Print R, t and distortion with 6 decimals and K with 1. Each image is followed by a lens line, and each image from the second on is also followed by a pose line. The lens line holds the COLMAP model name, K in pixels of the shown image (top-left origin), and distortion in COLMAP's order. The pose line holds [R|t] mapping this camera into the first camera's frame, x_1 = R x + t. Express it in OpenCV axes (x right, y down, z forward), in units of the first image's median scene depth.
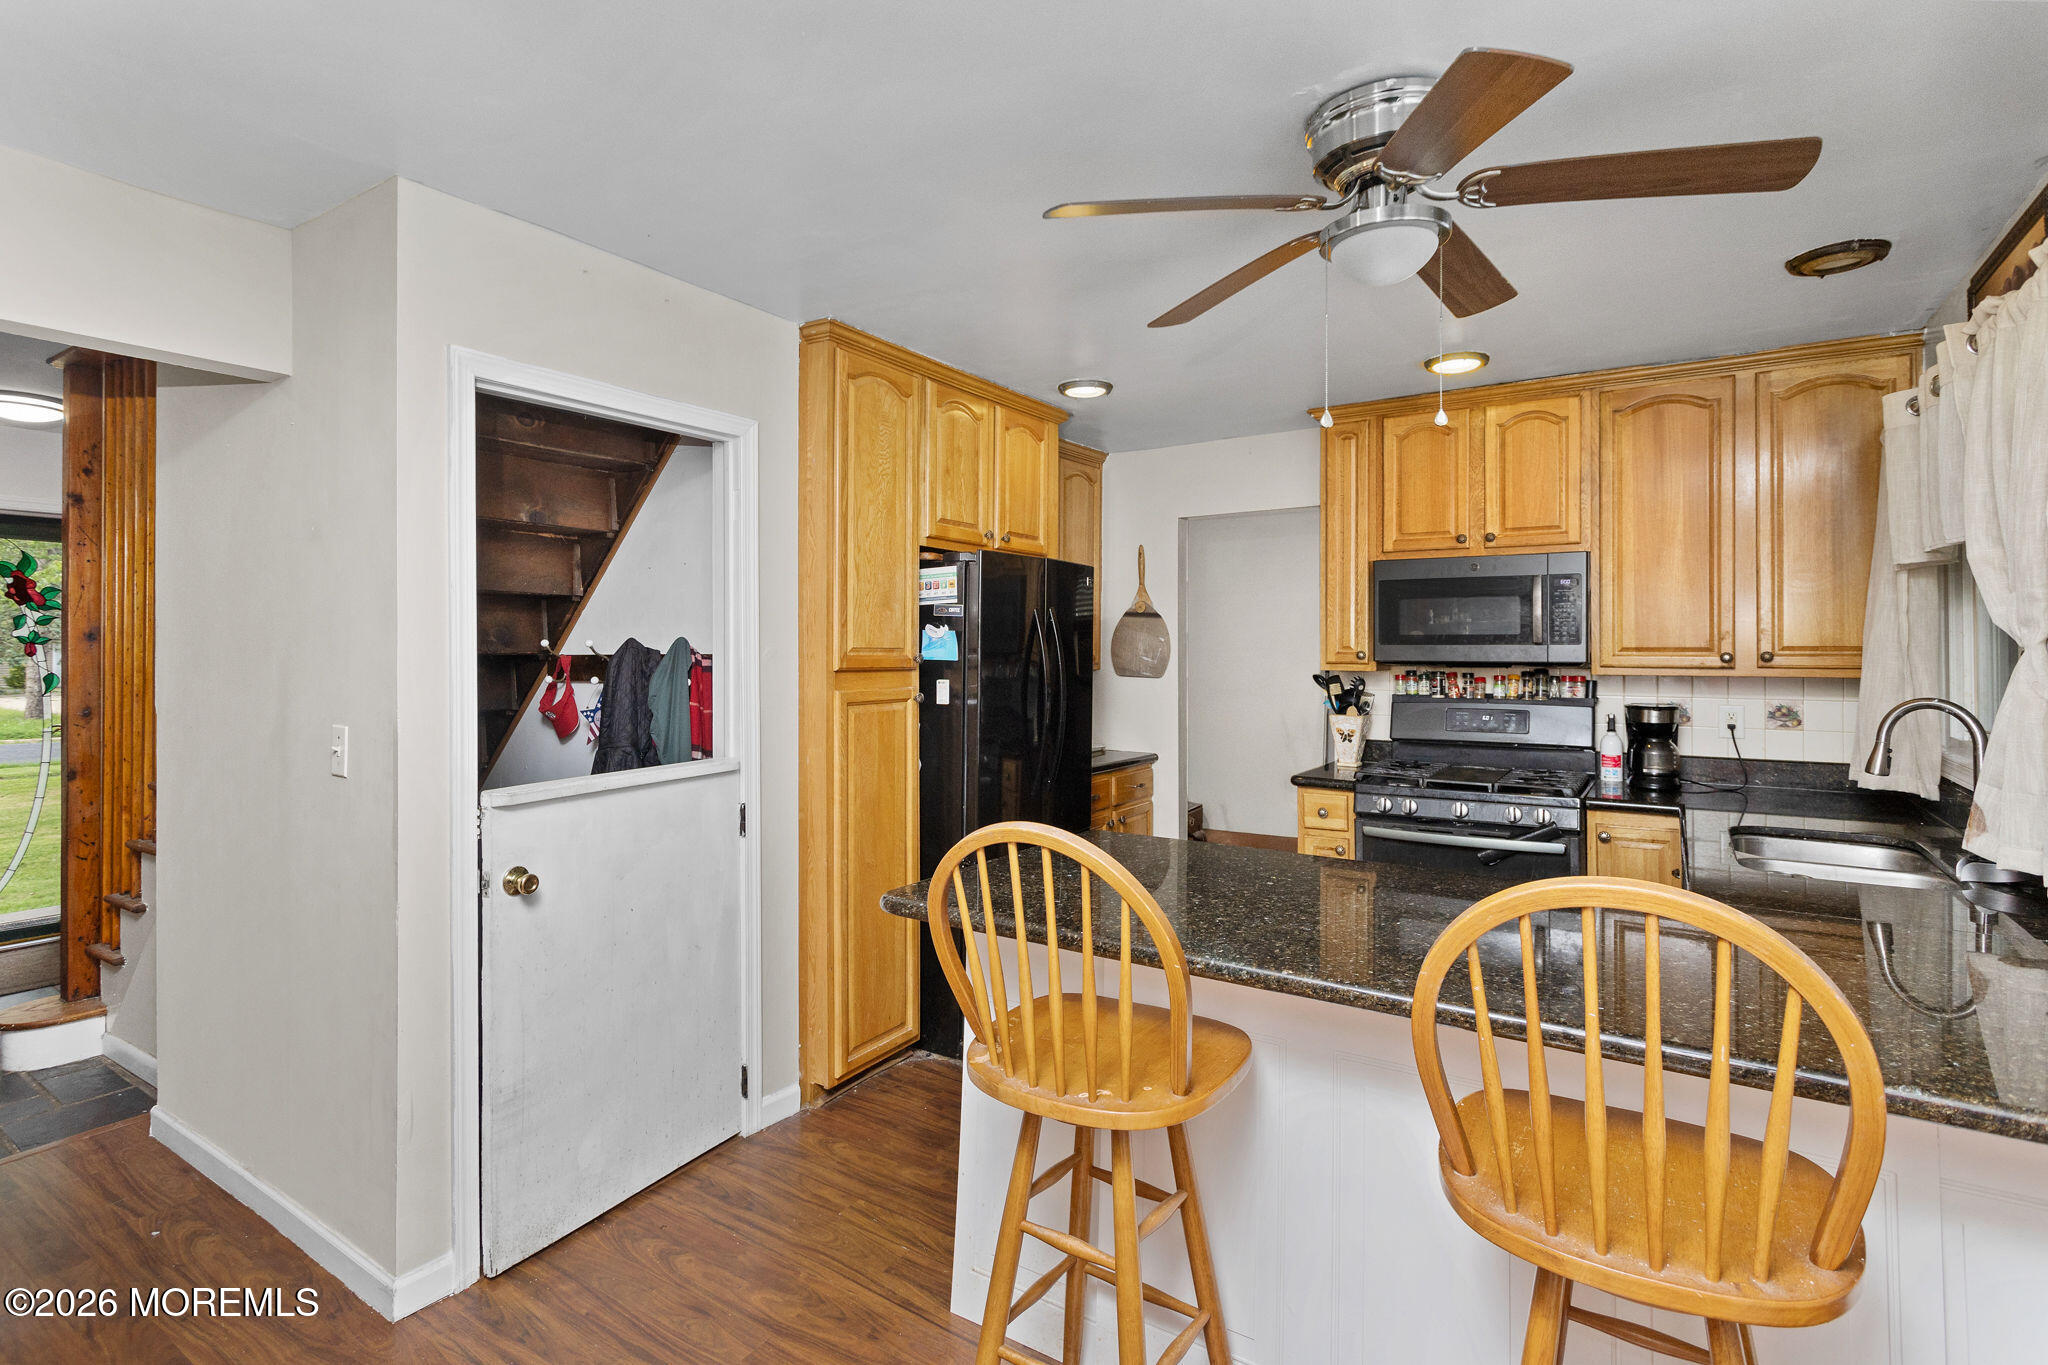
lens RADIAL K [[986.5, 0, 1025.2], [0, 986.5, 618.1], [0, 0, 1]] dist [-0.000670, -0.000136]
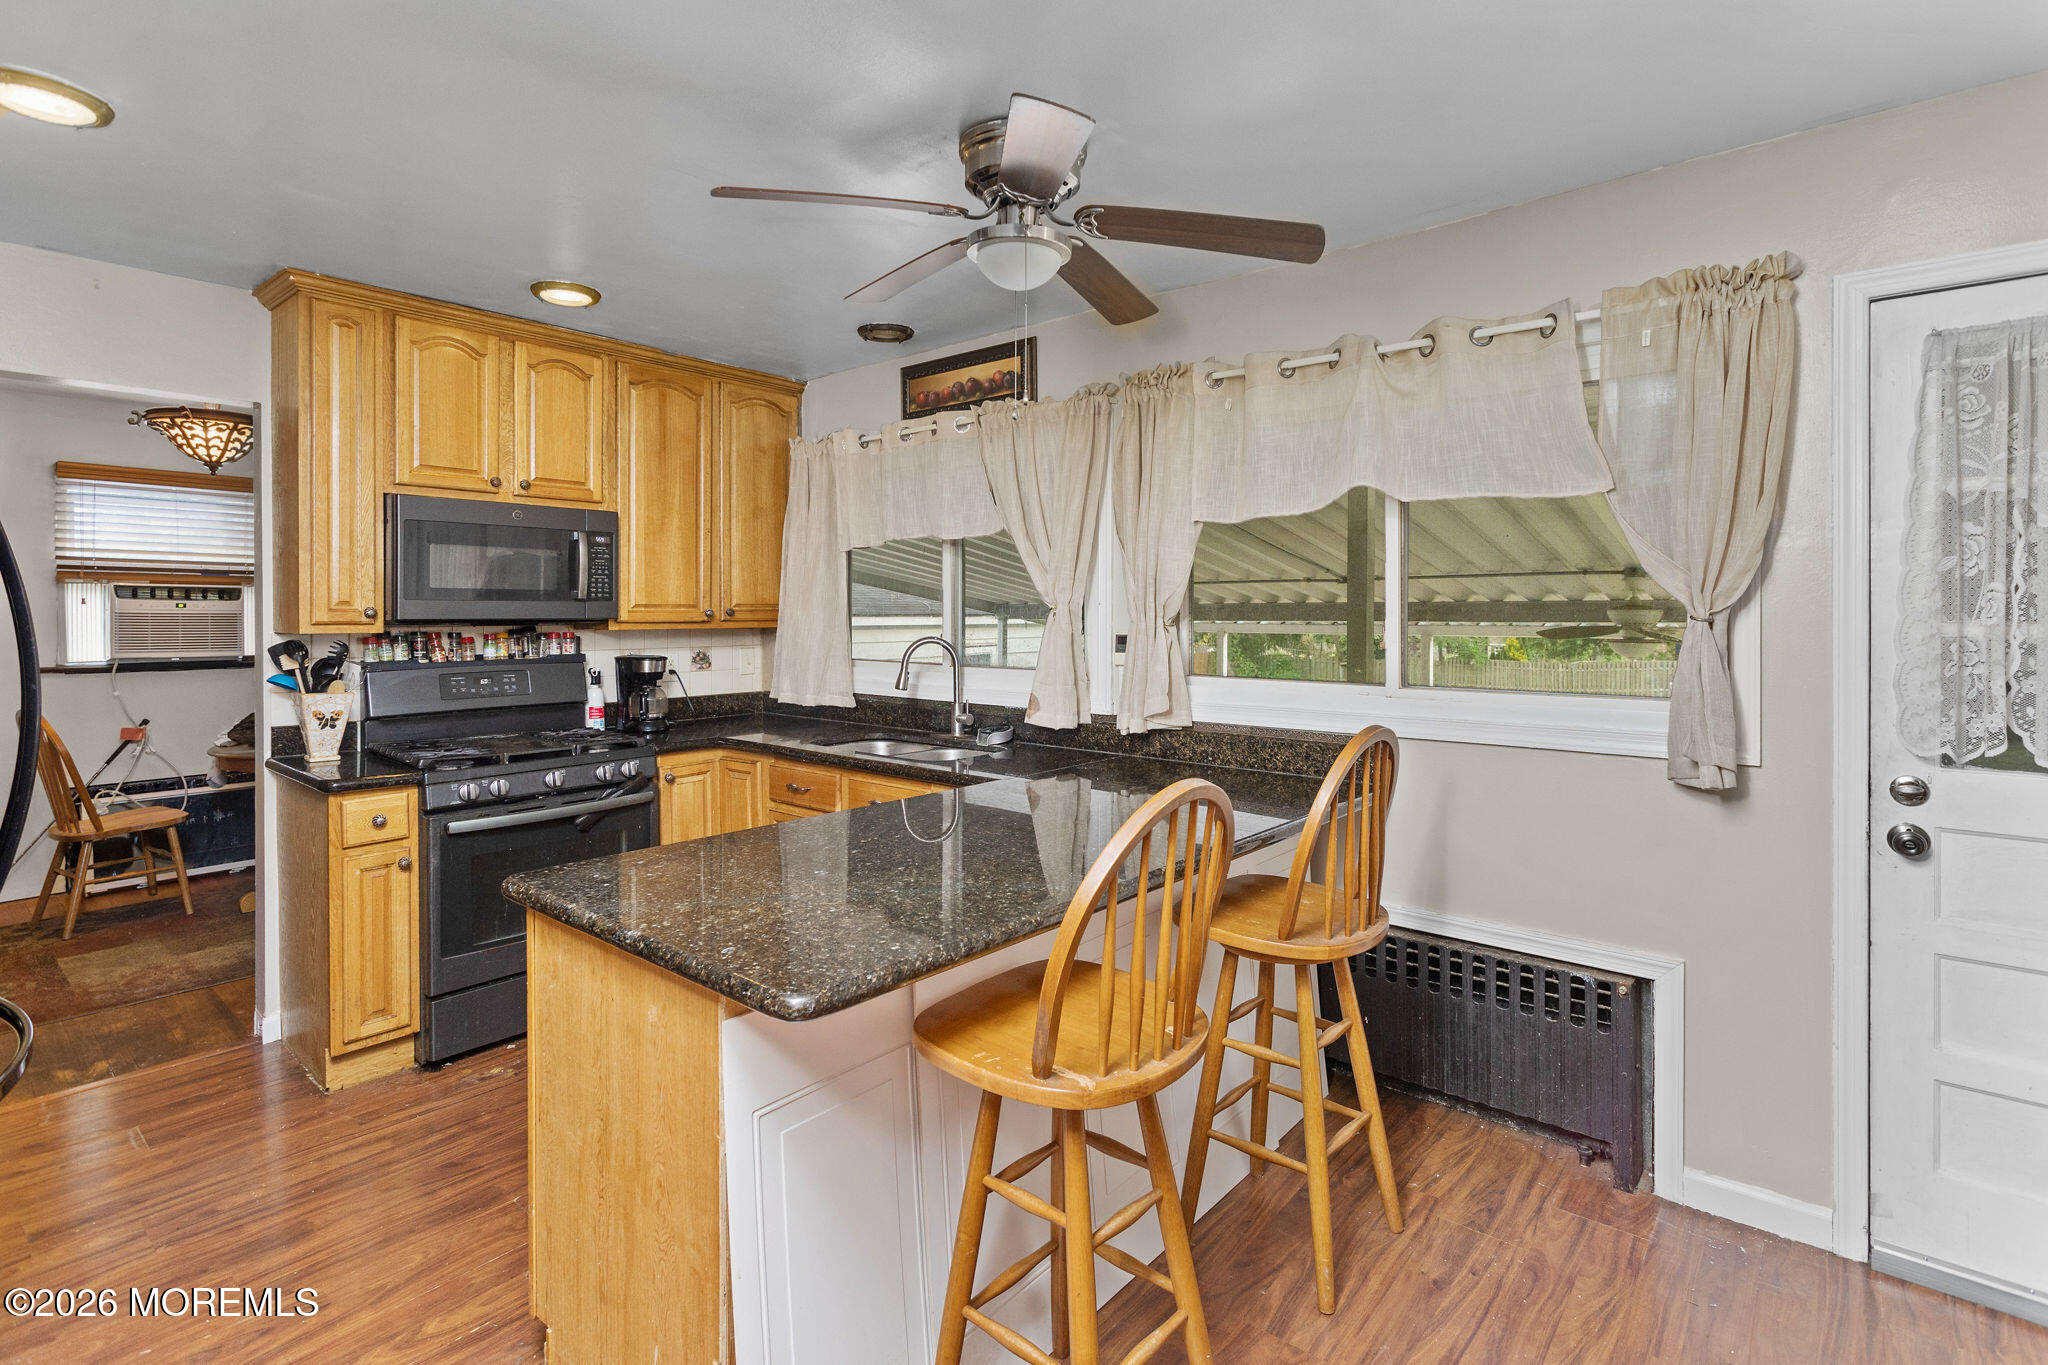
lens RADIAL K [[1004.9, 0, 1015.7], [0, 1004.9, 620.0], [0, 0, 1]] dist [0.002691, 0.000788]
pose [[0.115724, -0.013114, 0.993195, -0.426644], [-0.032503, 0.999327, 0.016982, 0.014006], [-0.992749, -0.034247, 0.115220, 0.443371]]
